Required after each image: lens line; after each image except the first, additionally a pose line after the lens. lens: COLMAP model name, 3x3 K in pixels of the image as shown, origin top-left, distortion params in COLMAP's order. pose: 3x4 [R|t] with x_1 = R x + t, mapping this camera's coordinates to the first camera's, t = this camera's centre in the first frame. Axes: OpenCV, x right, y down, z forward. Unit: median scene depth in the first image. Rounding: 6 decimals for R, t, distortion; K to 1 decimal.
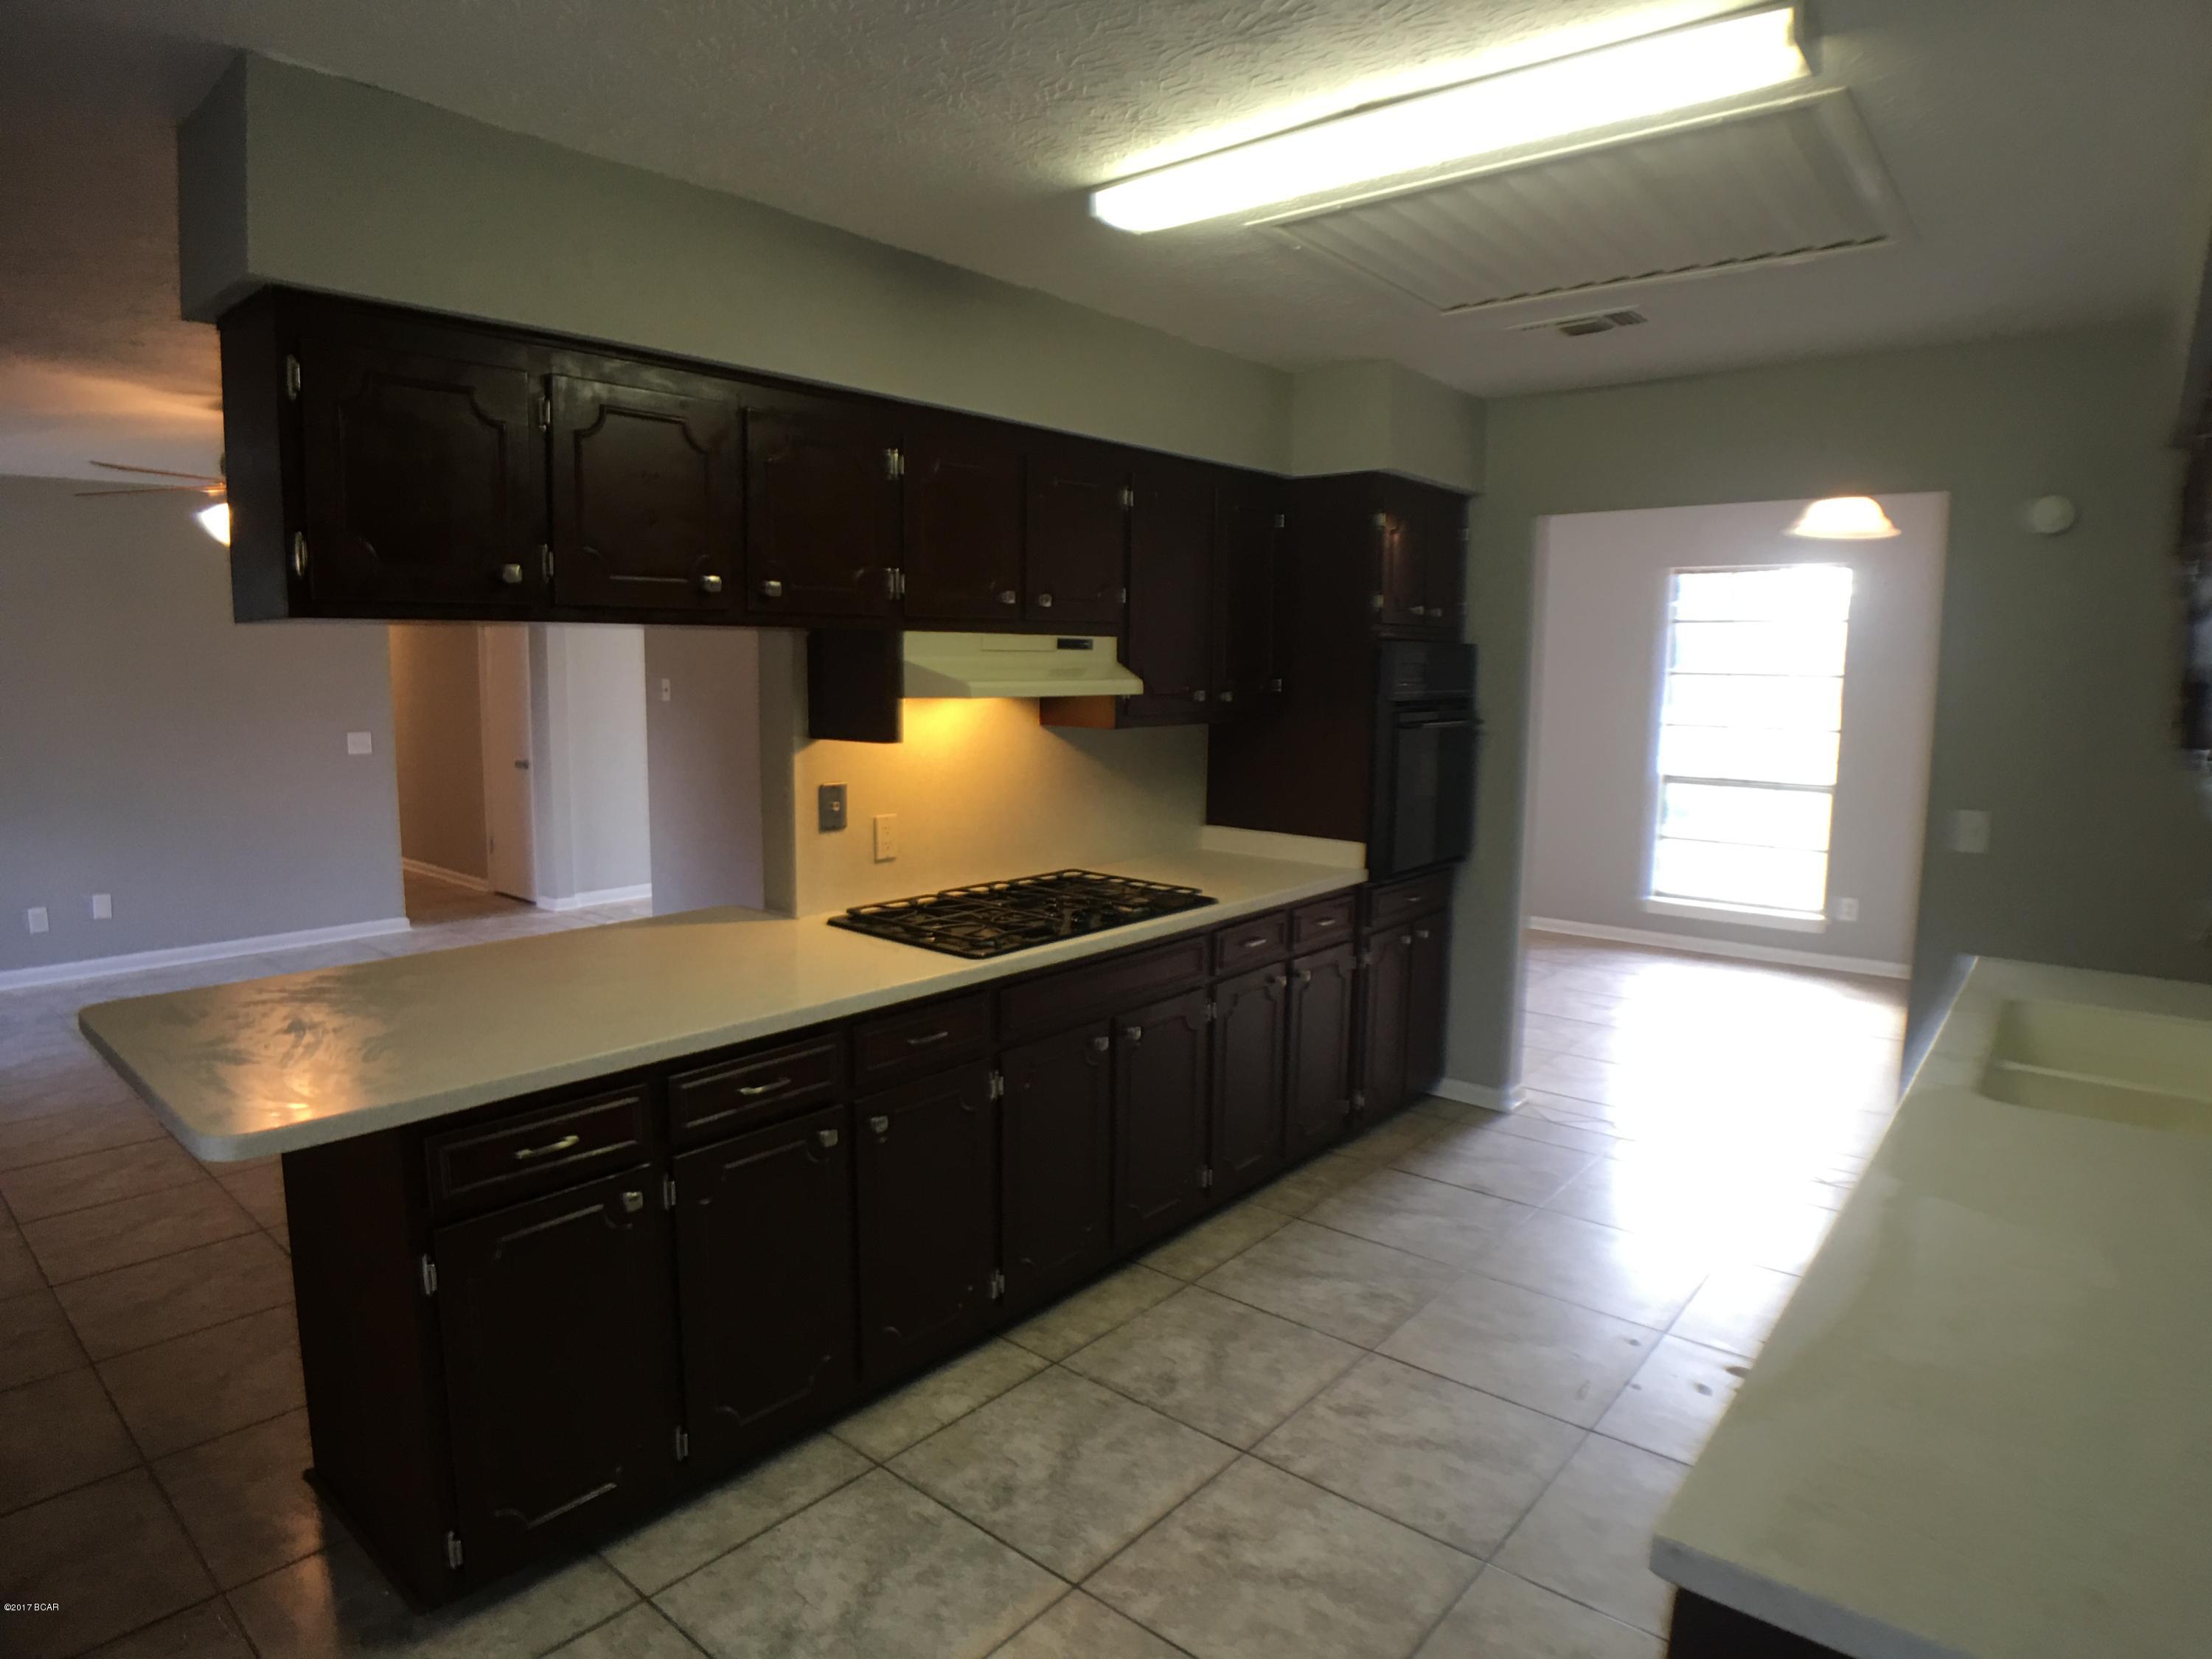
lens RADIAL K [[1278.2, 0, 1116.7], [0, 1278.2, 834.5], [0, 0, 1]] dist [-0.091500, 0.014759]
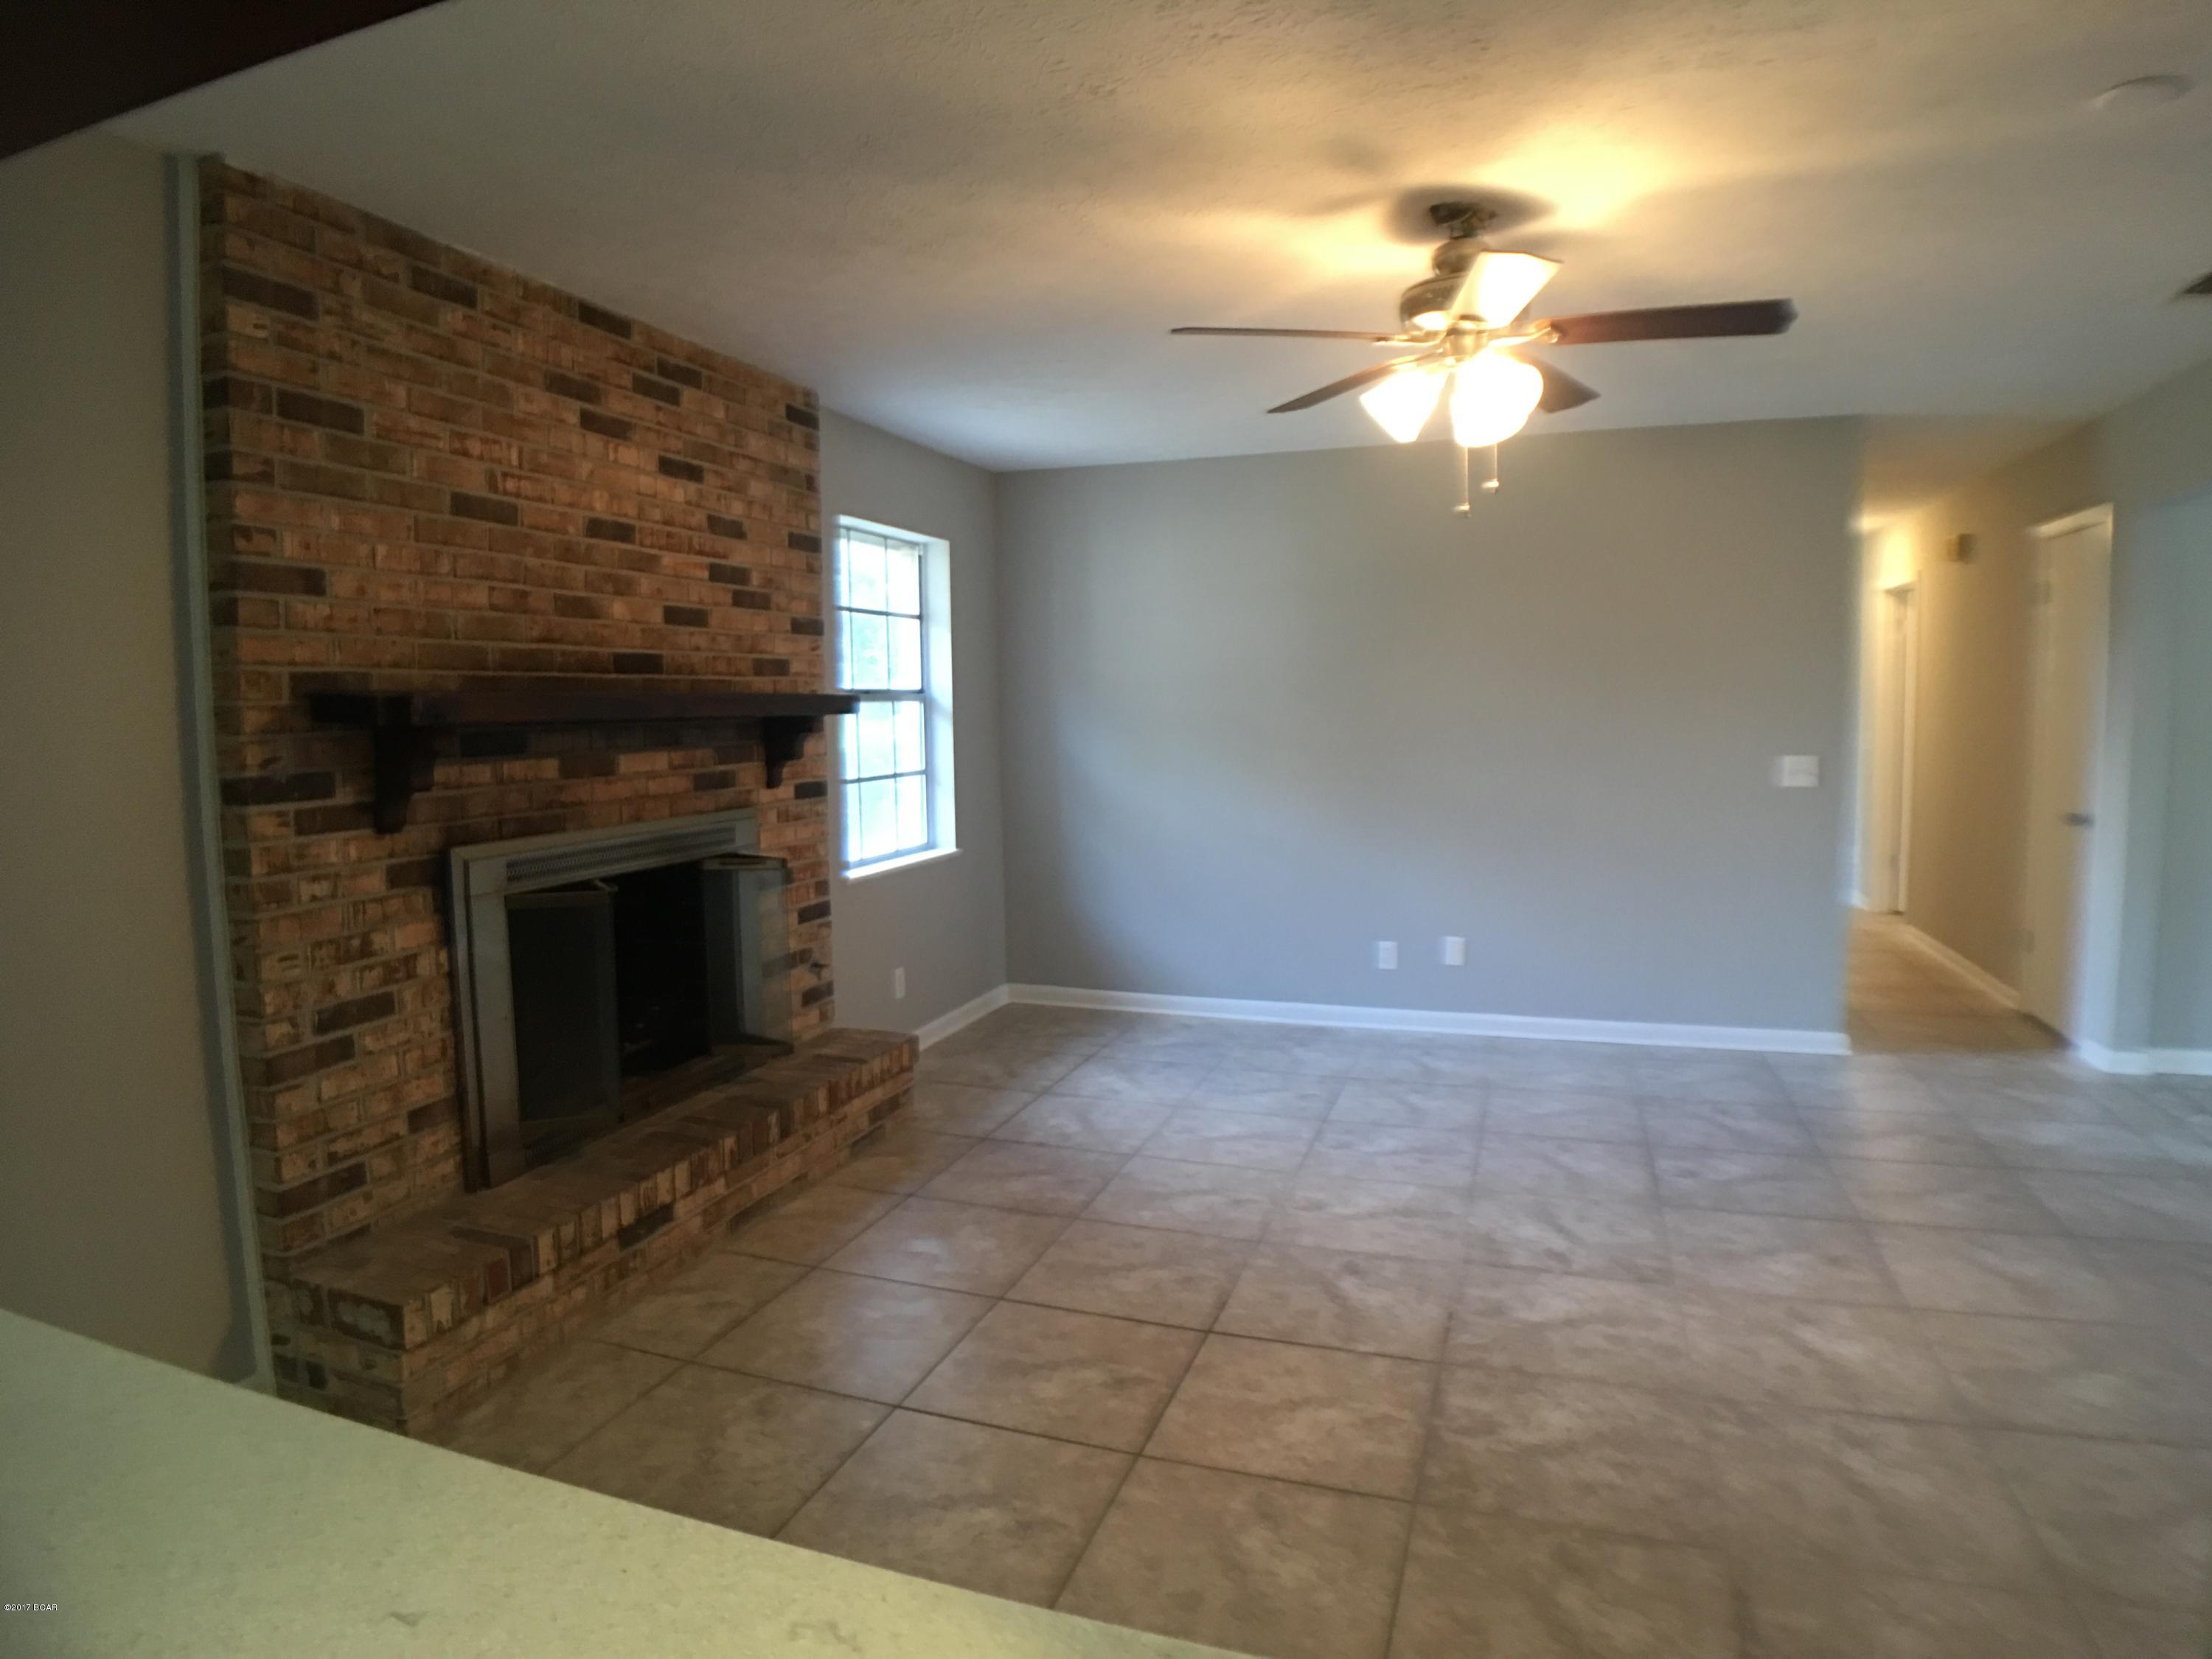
lens RADIAL K [[1278.2, 0, 1072.7], [0, 1278.2, 819.2], [0, 0, 1]] dist [-0.091500, 0.014759]
pose [[0.338478, 0.064838, -0.938738, -0.098217], [-0.103385, 0.994146, 0.031388, -0.026195], [0.935277, 0.086427, 0.343200, 0.377011]]
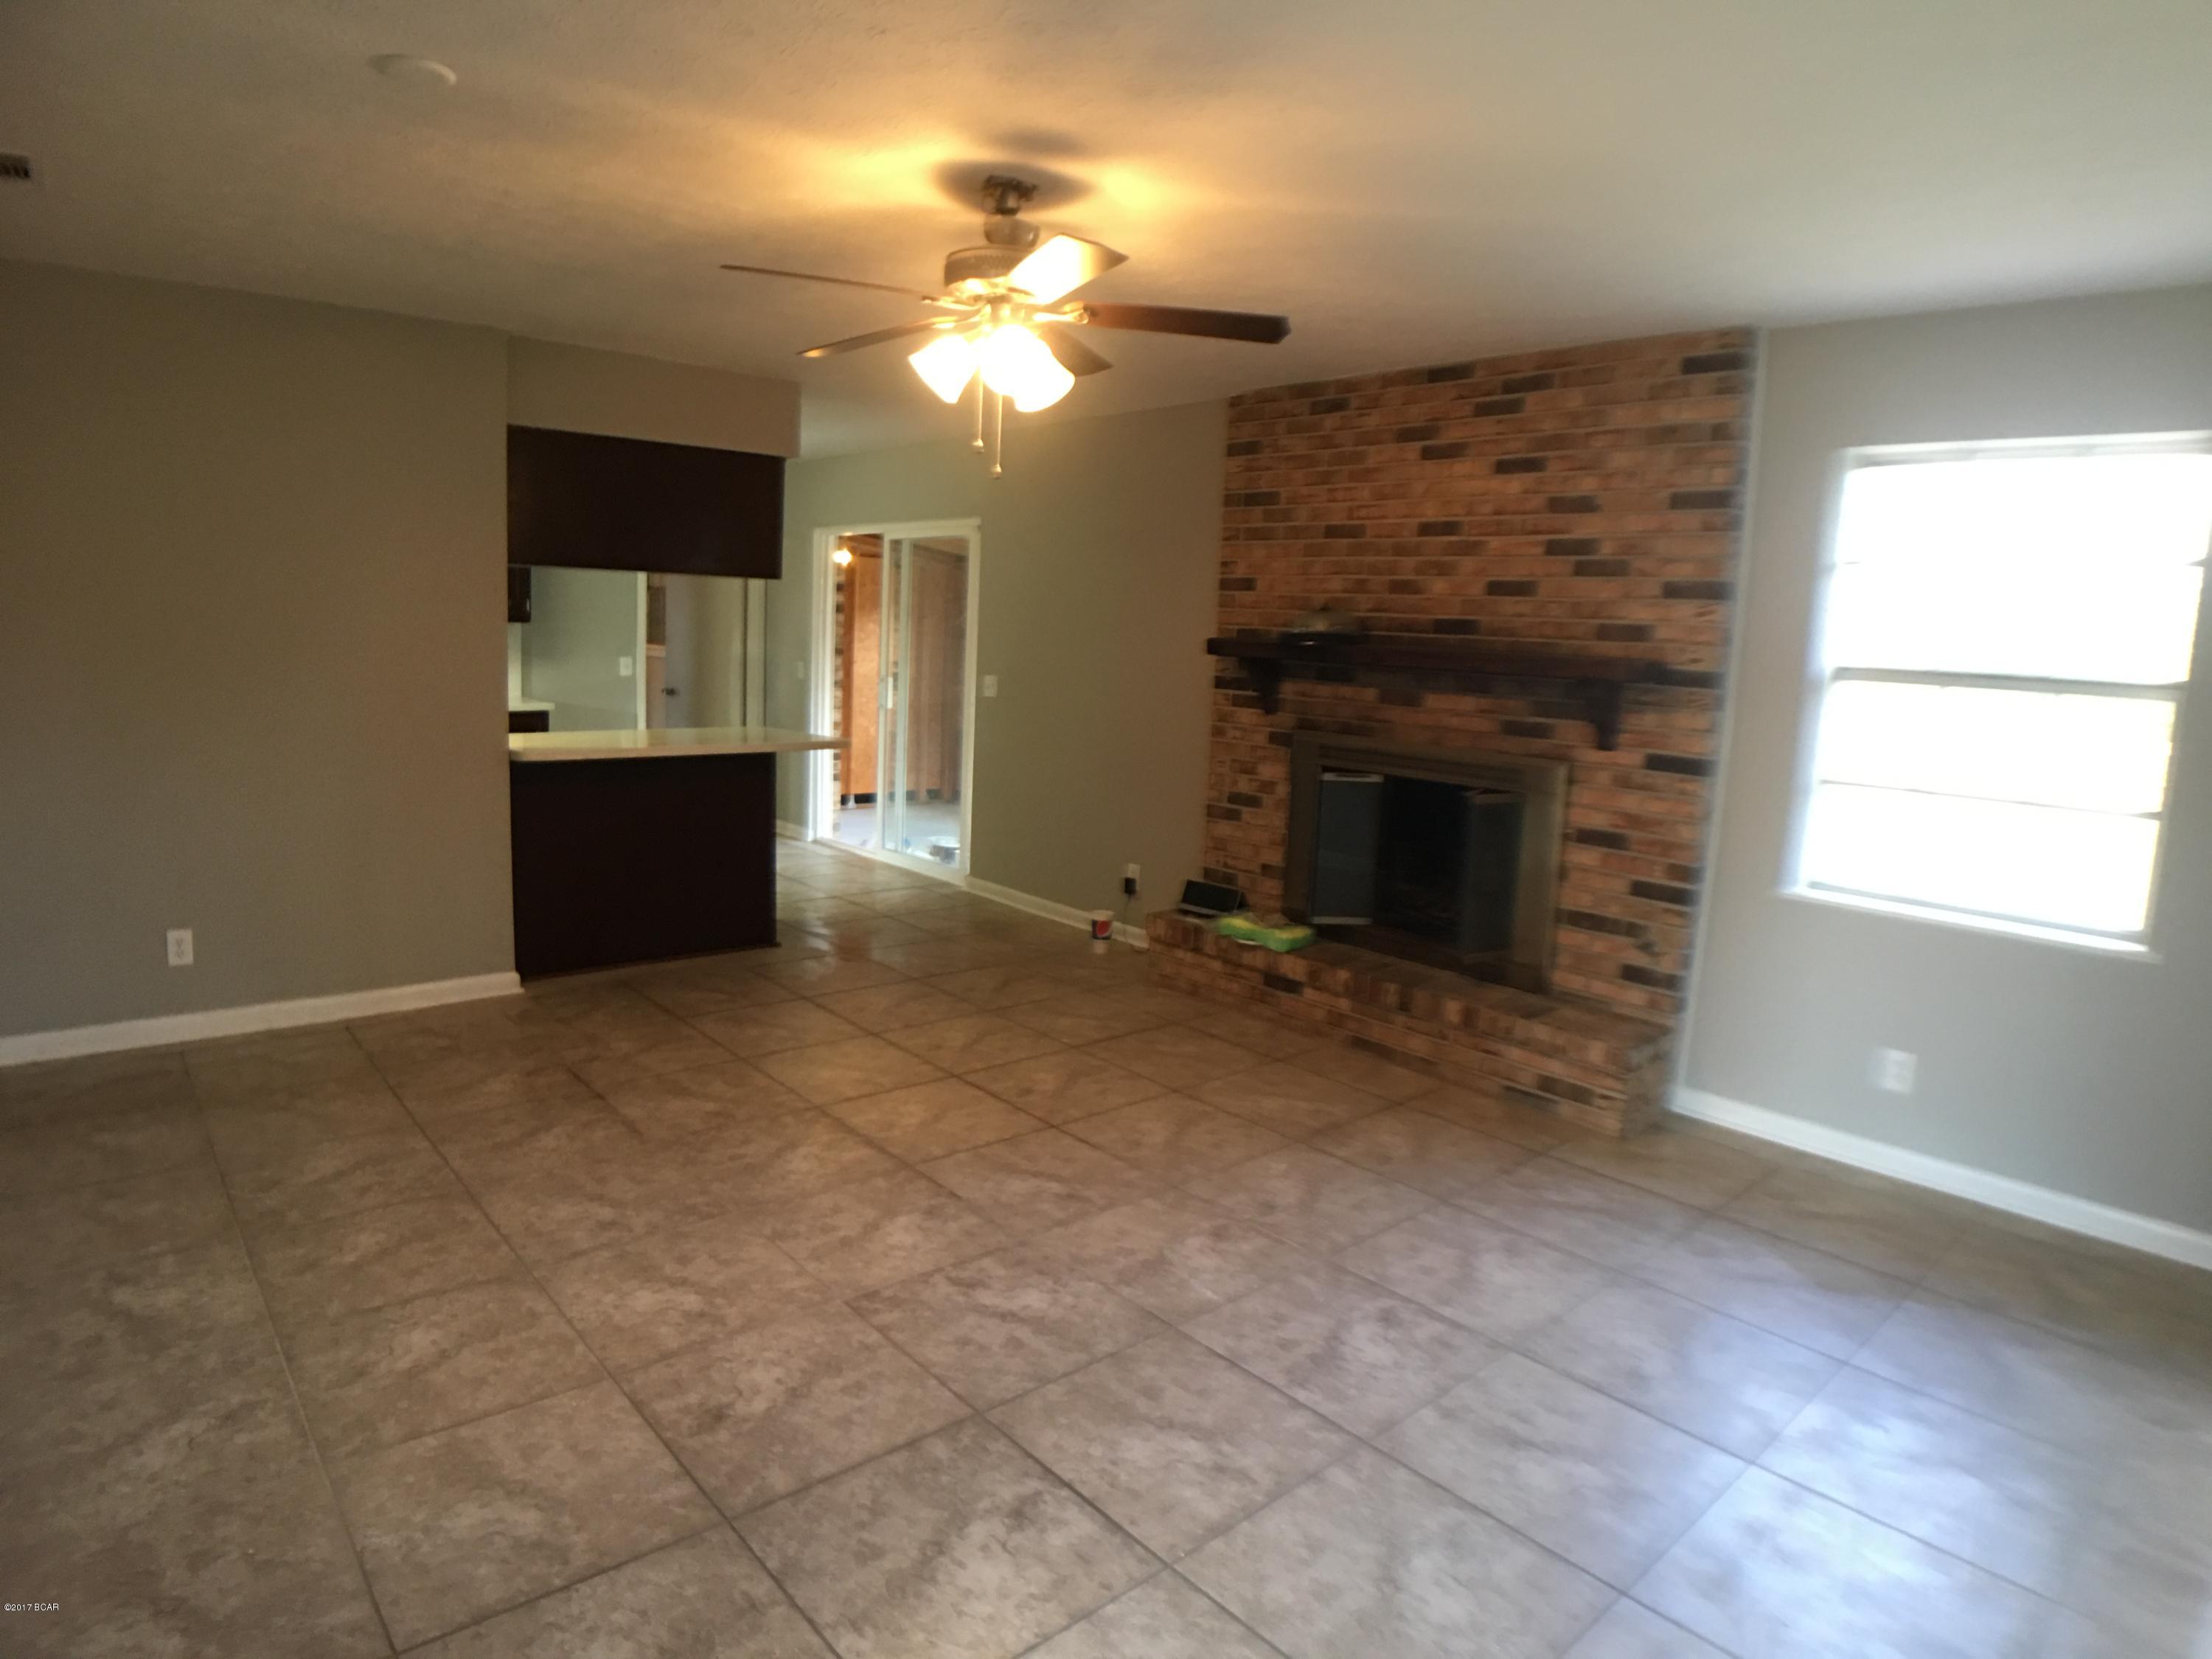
lens RADIAL K [[1278.2, 0, 1106.2], [0, 1278.2, 810.6], [0, 0, 1]] dist [-0.091500, 0.014759]
pose [[-0.987568, -0.076107, 0.137538, -0.529162], [-0.036814, 0.962621, 0.268337, -0.127504], [-0.152820, 0.259938, -0.953456, 1.033226]]
